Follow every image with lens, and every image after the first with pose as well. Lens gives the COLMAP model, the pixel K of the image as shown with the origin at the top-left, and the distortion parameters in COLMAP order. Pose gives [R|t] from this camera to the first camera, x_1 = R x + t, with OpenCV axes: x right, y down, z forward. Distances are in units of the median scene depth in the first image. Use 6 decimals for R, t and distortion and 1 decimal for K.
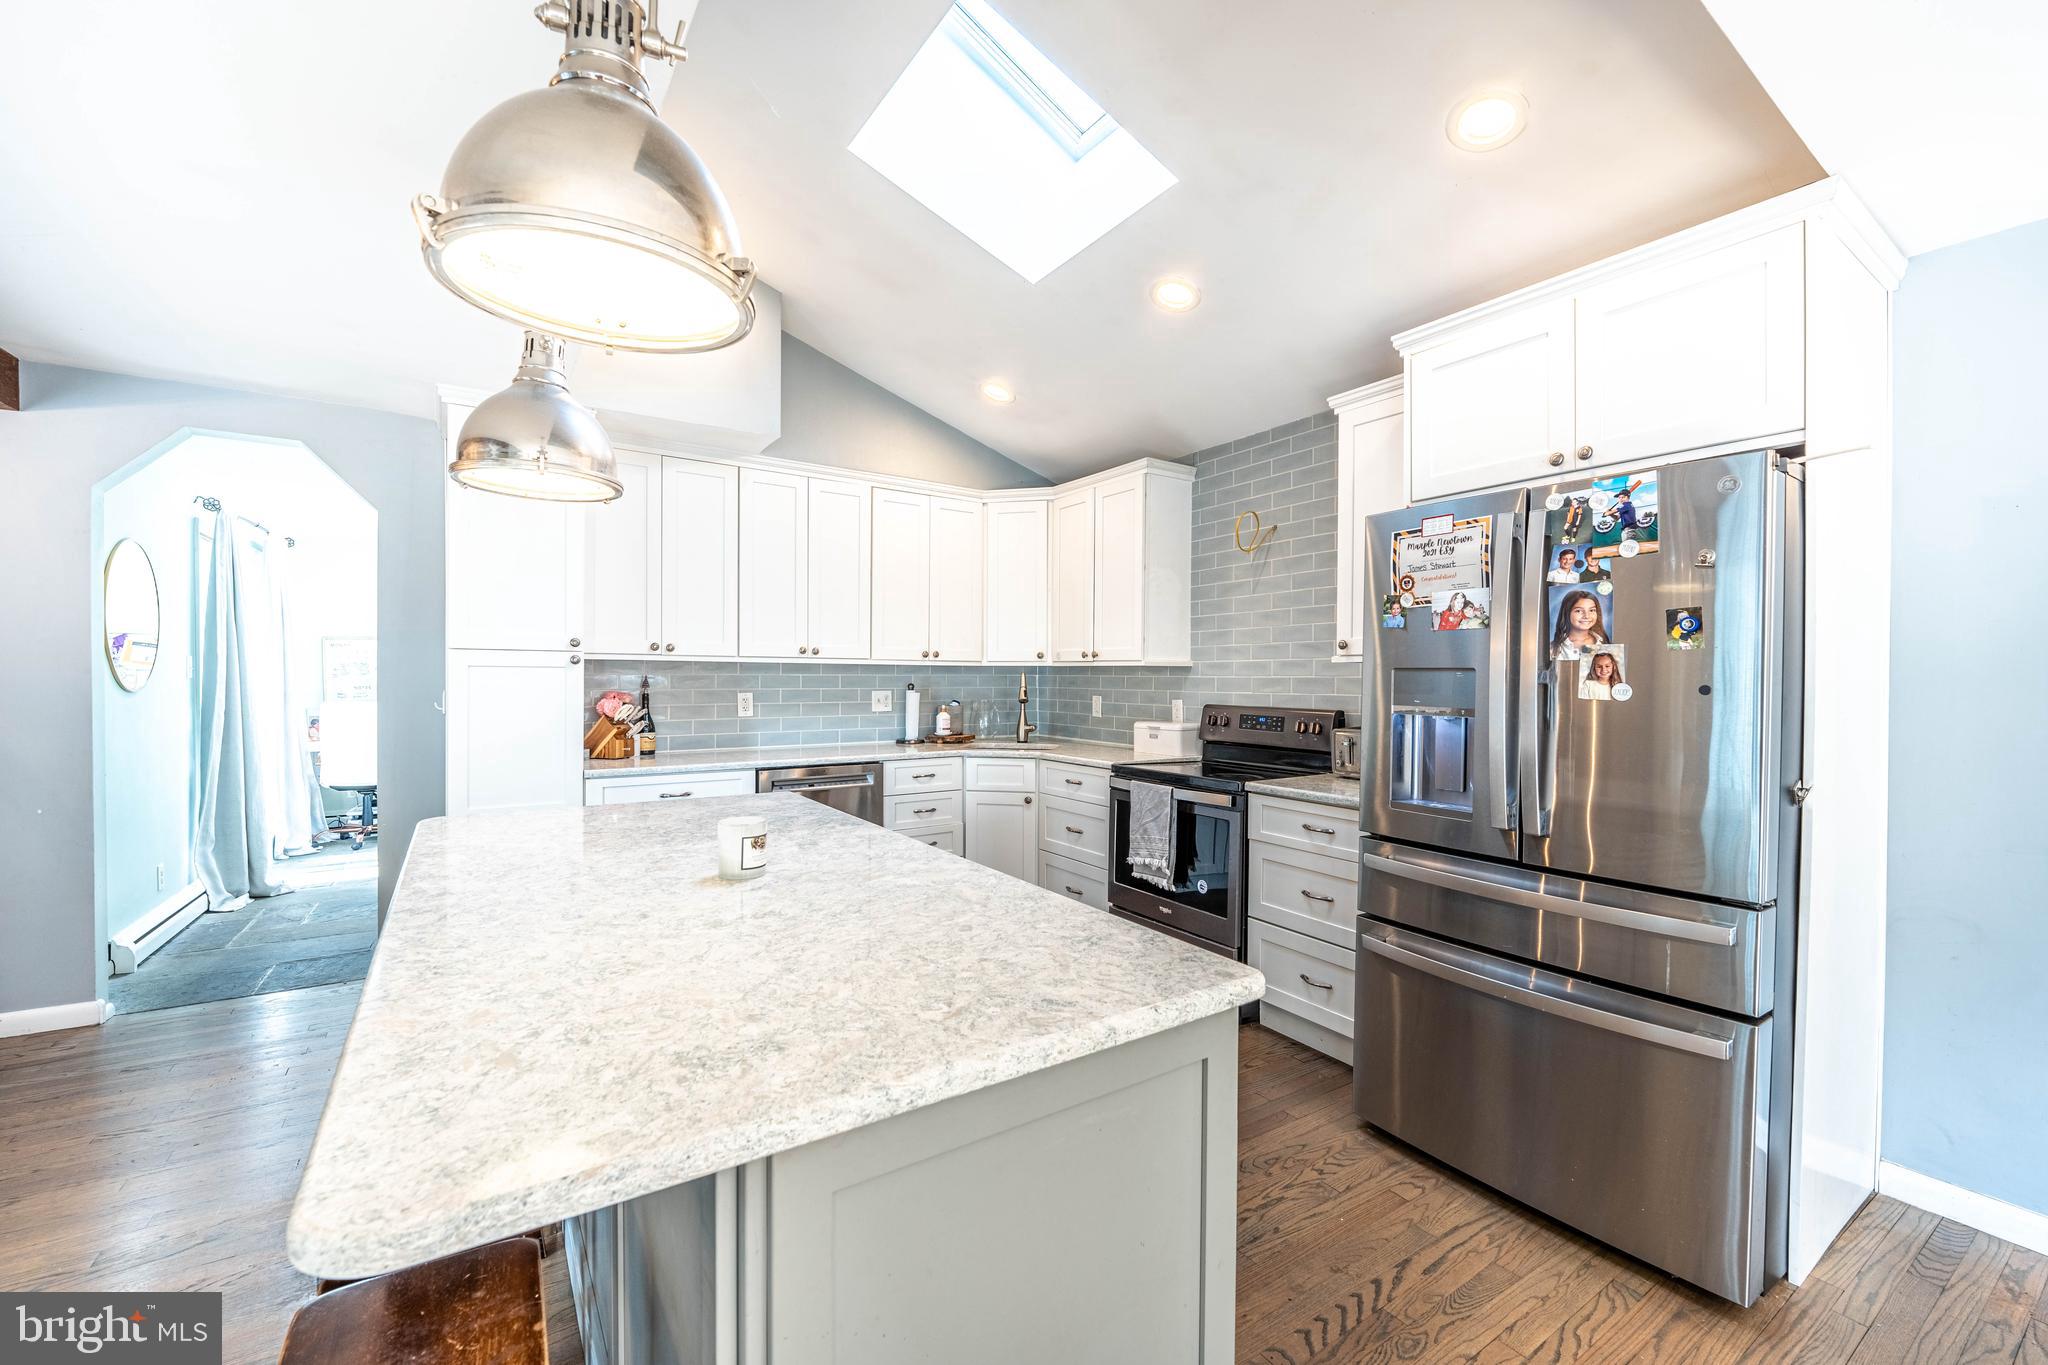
lens RADIAL K [[836.6, 0, 1020.5], [0, 836.6, 682.7], [0, 0, 1]] dist [-0.003988, -0.000263]
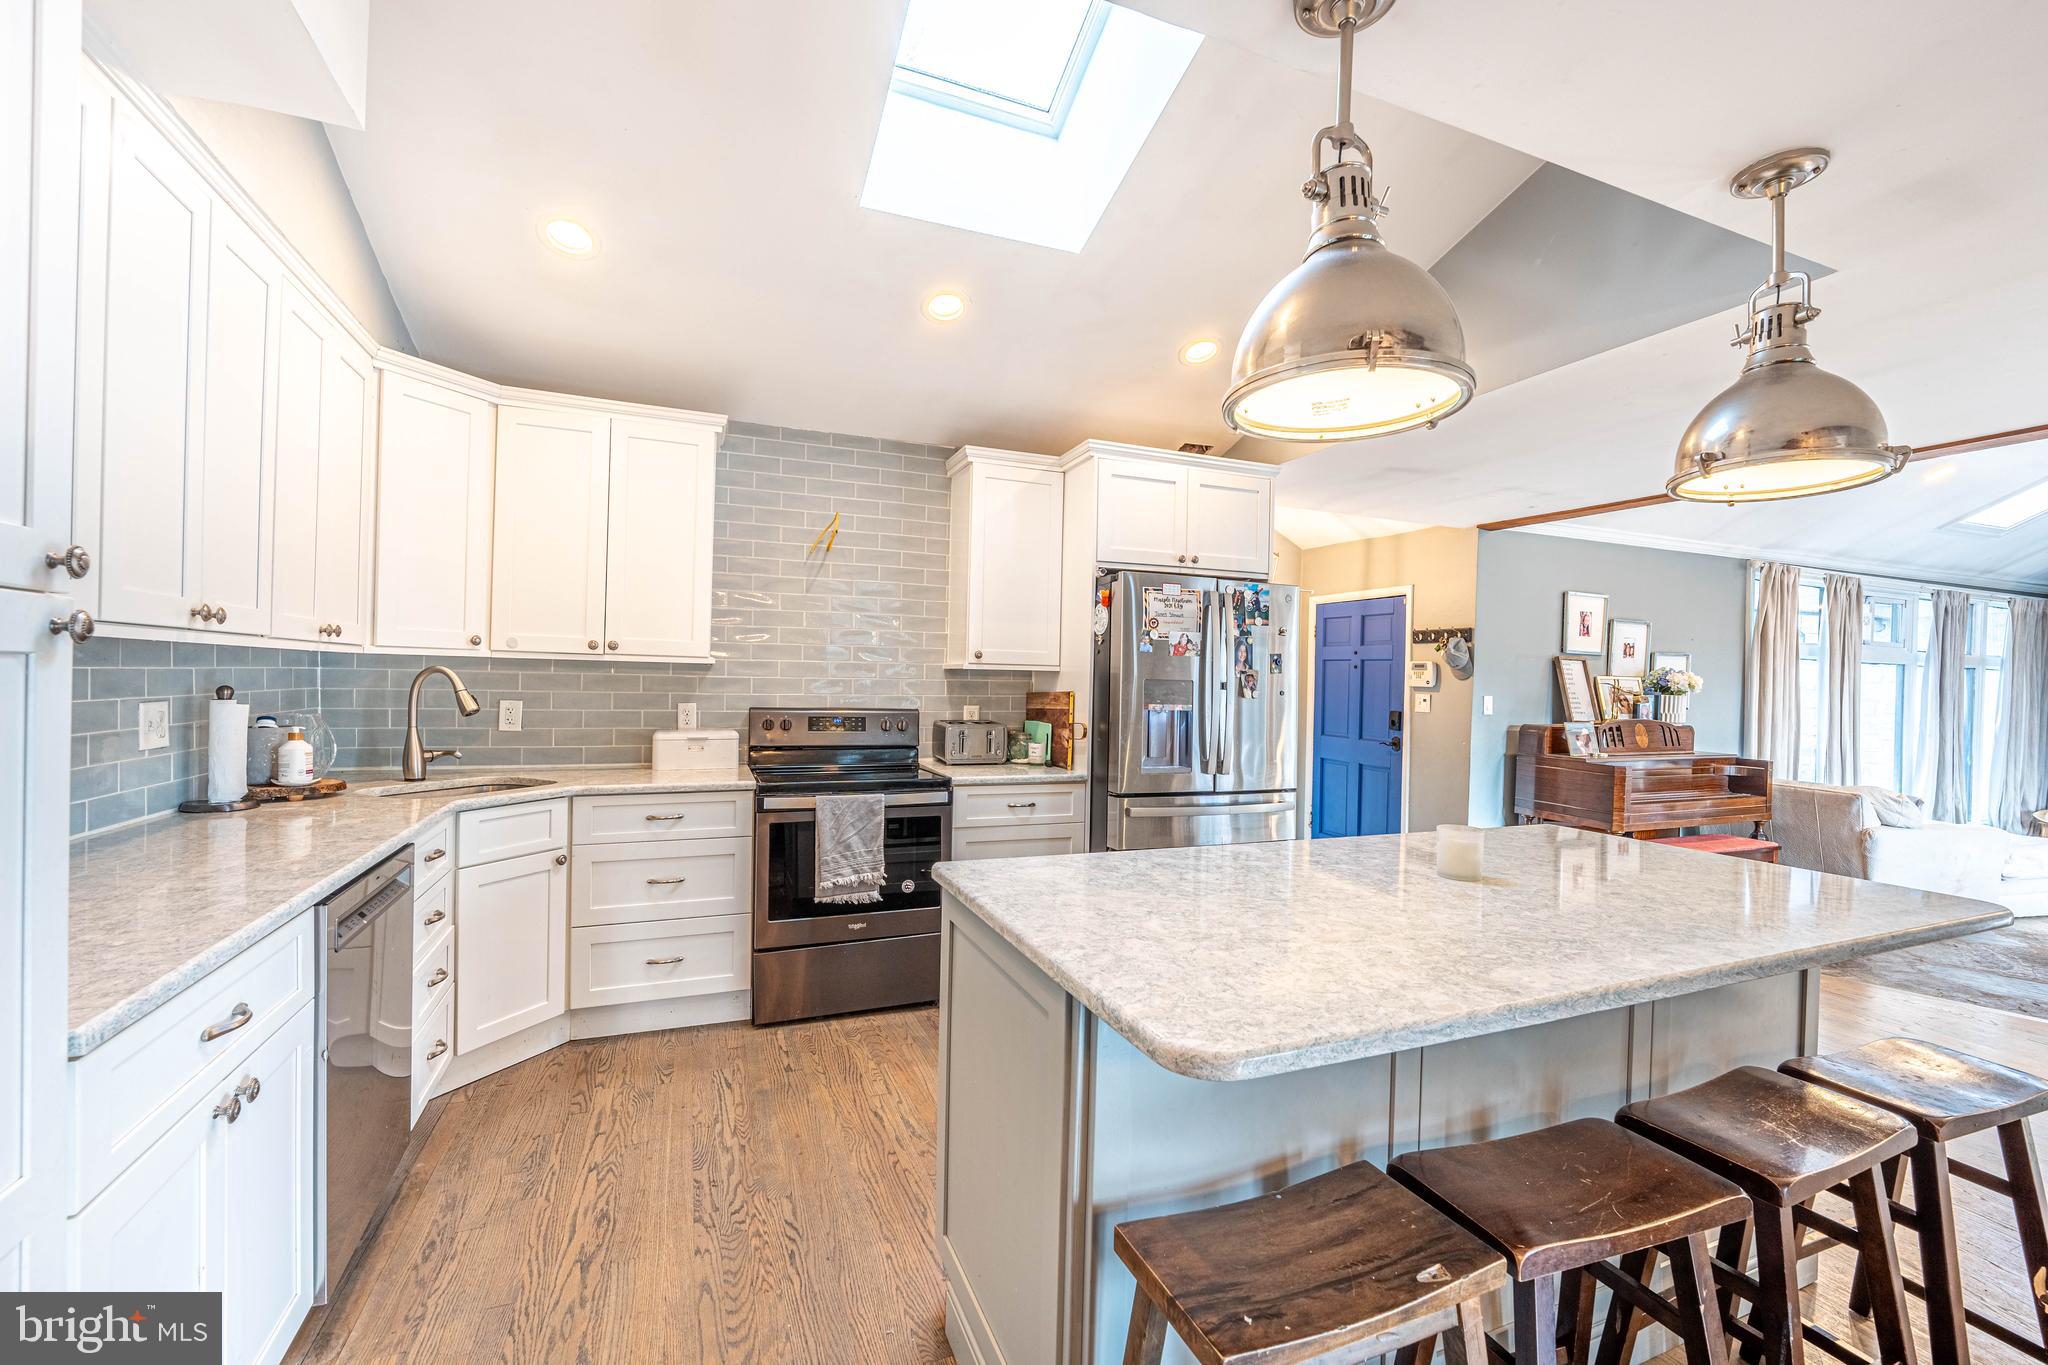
lens RADIAL K [[836.6, 0, 1017.7], [0, 836.6, 679.1], [0, 0, 1]] dist [-0.003988, -0.000263]
pose [[0.193622, -0.002720, 0.981072, -0.723889], [-0.012417, 0.999909, 0.005223, -0.015576], [-0.980998, -0.013193, 0.193571, 0.643874]]
